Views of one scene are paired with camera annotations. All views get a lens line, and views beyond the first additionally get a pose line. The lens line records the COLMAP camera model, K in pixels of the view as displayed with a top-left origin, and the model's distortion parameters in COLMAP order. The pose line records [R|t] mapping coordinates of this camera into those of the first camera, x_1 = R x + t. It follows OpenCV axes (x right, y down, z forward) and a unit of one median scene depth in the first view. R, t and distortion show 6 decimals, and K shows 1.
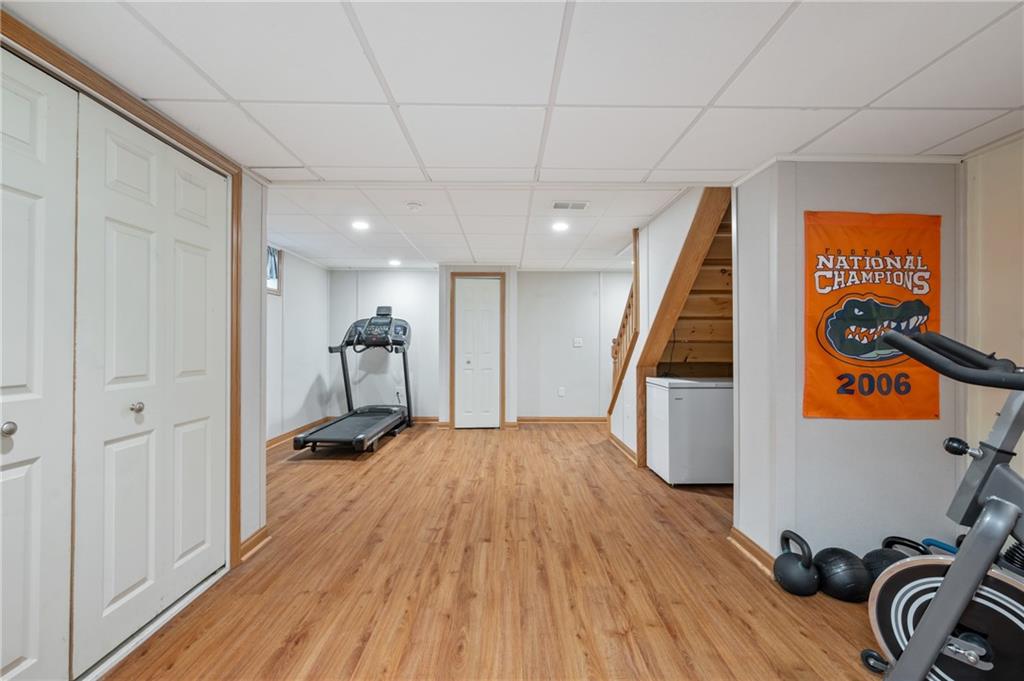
lens RADIAL K [[430.7, 0, 511.7], [0, 430.7, 342.7], [0, 0, 1]] dist [0.000585, -0.001000]
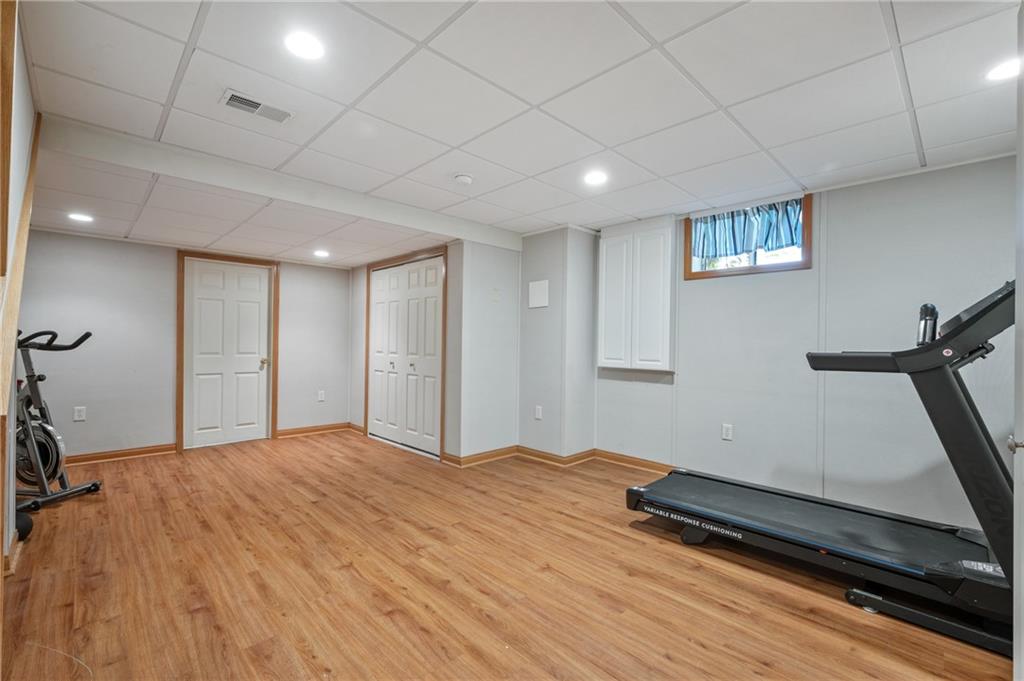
lens RADIAL K [[430.7, 0, 510.3], [0, 430.7, 338.4], [0, 0, 1]] dist [0.000585, -0.001000]
pose [[-0.717904, -0.017545, -0.695921, 0.364462], [-0.010138, 0.999840, -0.014750, 0.008523], [0.696068, -0.003534, -0.717967, 2.051768]]
